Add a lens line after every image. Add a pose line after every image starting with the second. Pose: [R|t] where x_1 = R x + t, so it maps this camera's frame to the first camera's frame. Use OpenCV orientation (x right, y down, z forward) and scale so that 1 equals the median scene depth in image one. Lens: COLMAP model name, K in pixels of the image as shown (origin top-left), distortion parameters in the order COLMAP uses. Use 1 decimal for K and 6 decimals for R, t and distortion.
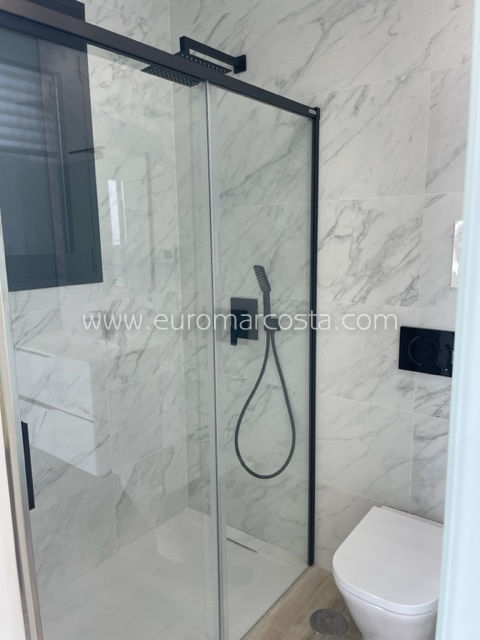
lens RADIAL K [[486.5, 0, 242.0], [0, 486.5, 324.3], [0, 0, 1]] dist [0.080946, -0.111231]
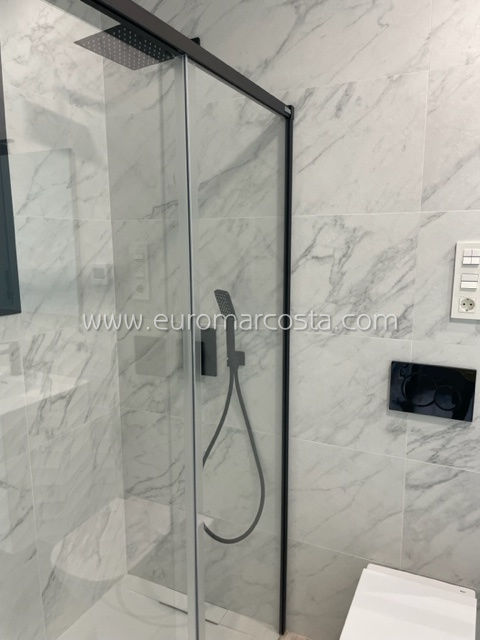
lens RADIAL K [[488.8, 0, 239.2], [0, 488.8, 329.7], [0, 0, 1]] dist [0.076521, -0.109274]
pose [[0.980564, -0.023839, 0.194746, -0.104735], [0.024382, 0.999703, -0.000390, -0.054332], [-0.194679, 0.005130, 0.980854, 0.177996]]
